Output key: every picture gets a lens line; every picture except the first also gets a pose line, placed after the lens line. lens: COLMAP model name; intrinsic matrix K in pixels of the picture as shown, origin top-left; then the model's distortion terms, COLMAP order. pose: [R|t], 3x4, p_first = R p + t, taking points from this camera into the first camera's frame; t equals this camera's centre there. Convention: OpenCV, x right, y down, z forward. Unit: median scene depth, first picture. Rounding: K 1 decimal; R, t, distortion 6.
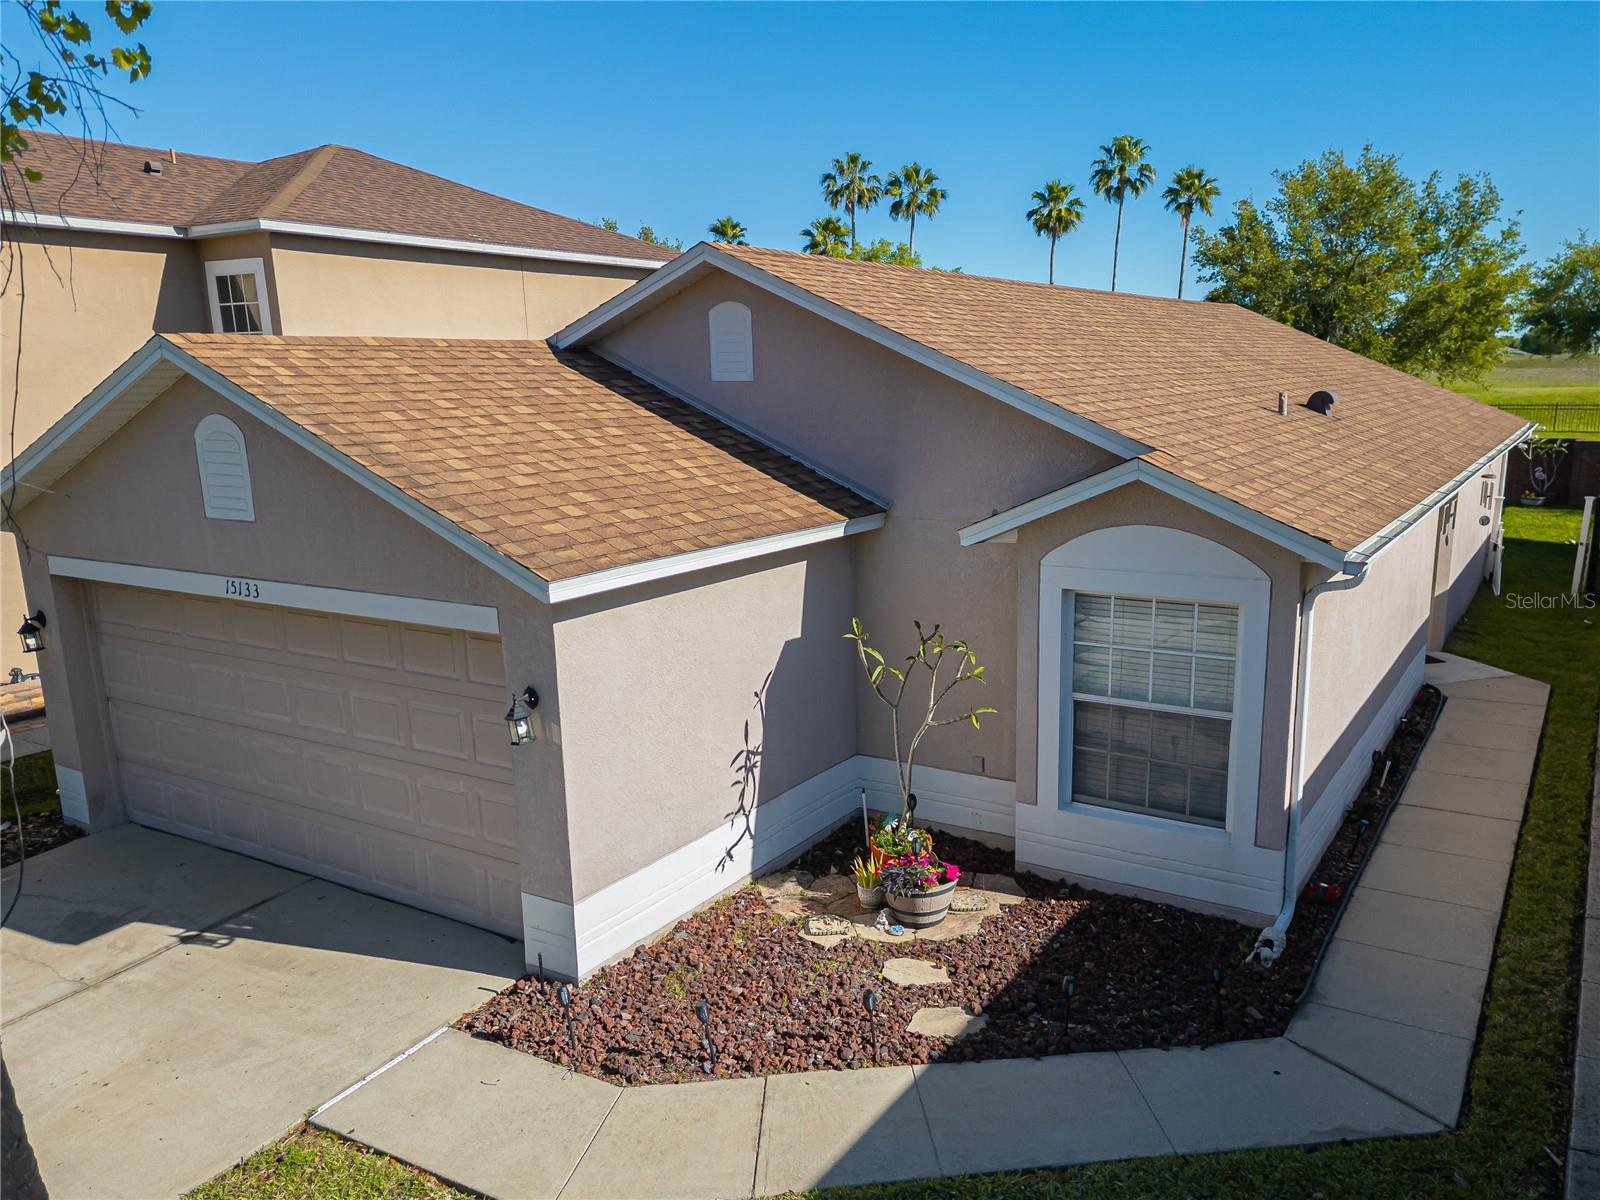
lens RADIAL K [[1118.4, 0, 939.6], [0, 1118.4, 622.0], [0, 0, 1]] dist [0.053049, -0.050023]
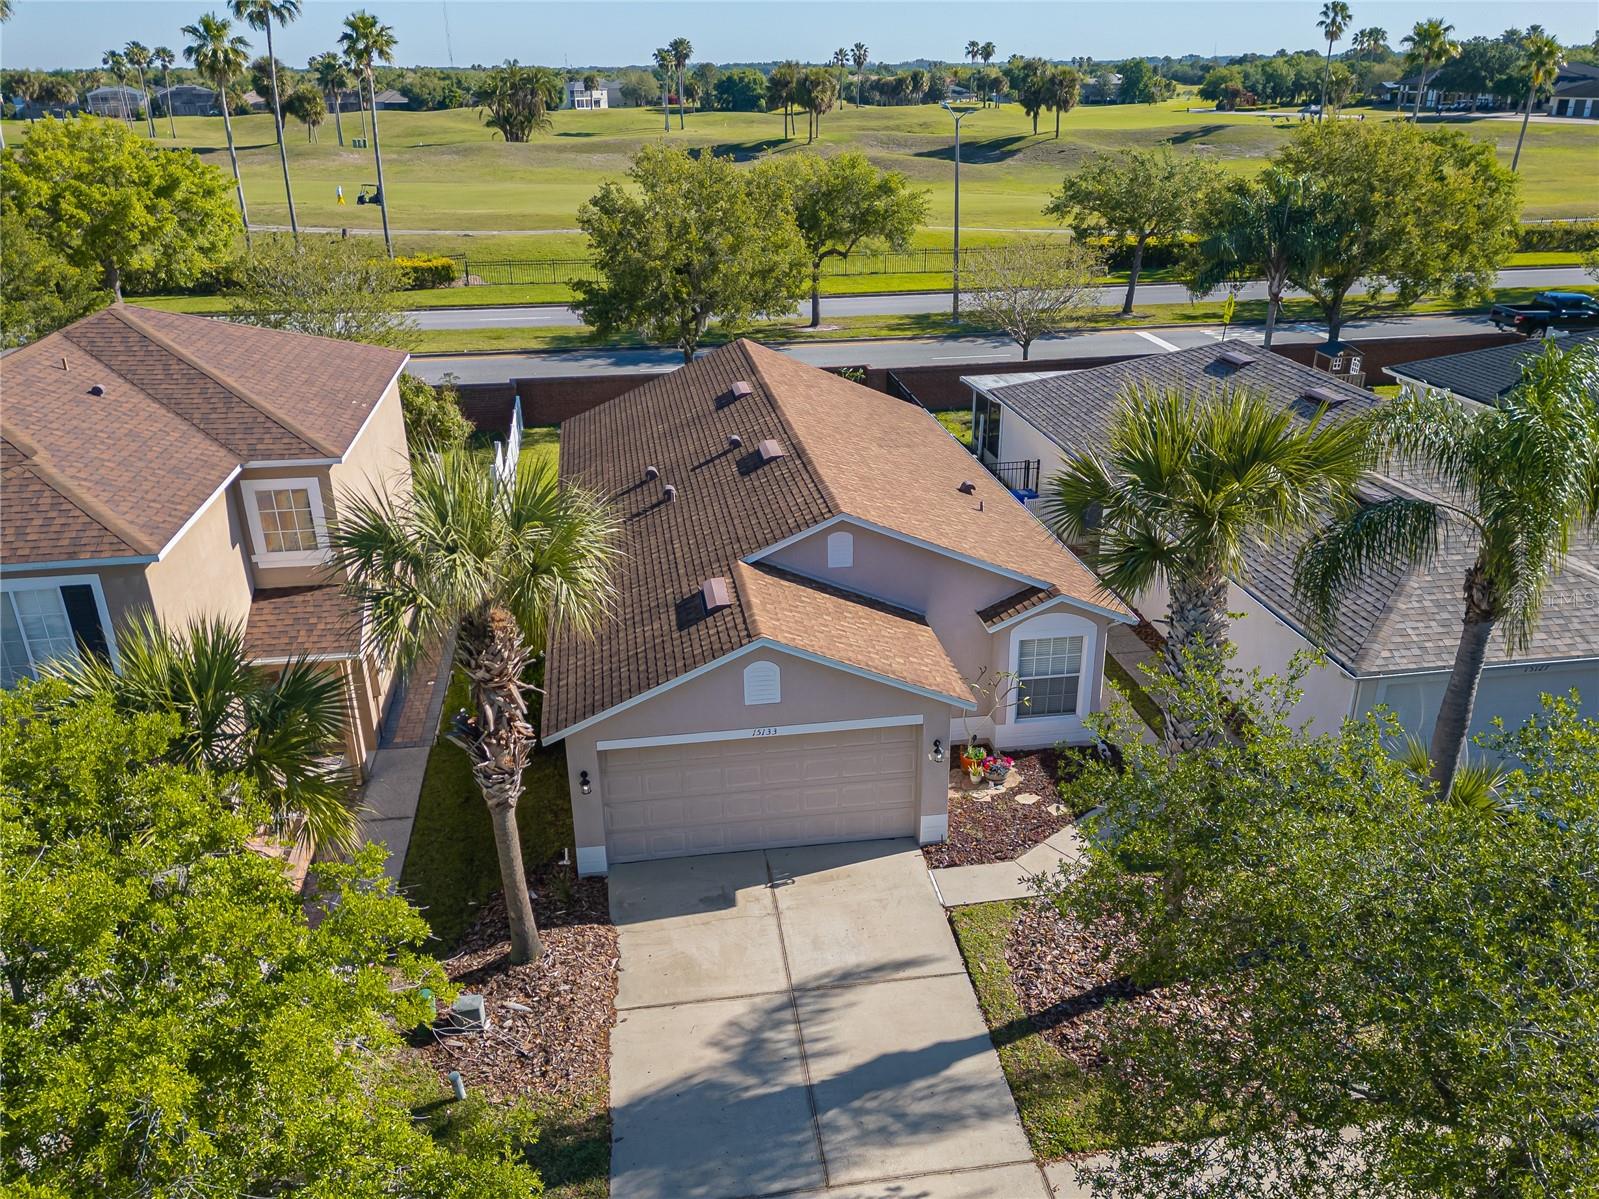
lens RADIAL K [[1103.4, 0, 799.5], [0, 1103.4, 589.8], [0, 0, 1]] dist [0.052502, -0.049977]
pose [[0.812669, -0.212498, 0.542599, -1.641304], [0.133120, 0.974217, 0.182154, -0.670623], [-0.567317, -0.075800, 0.820004, -0.767504]]
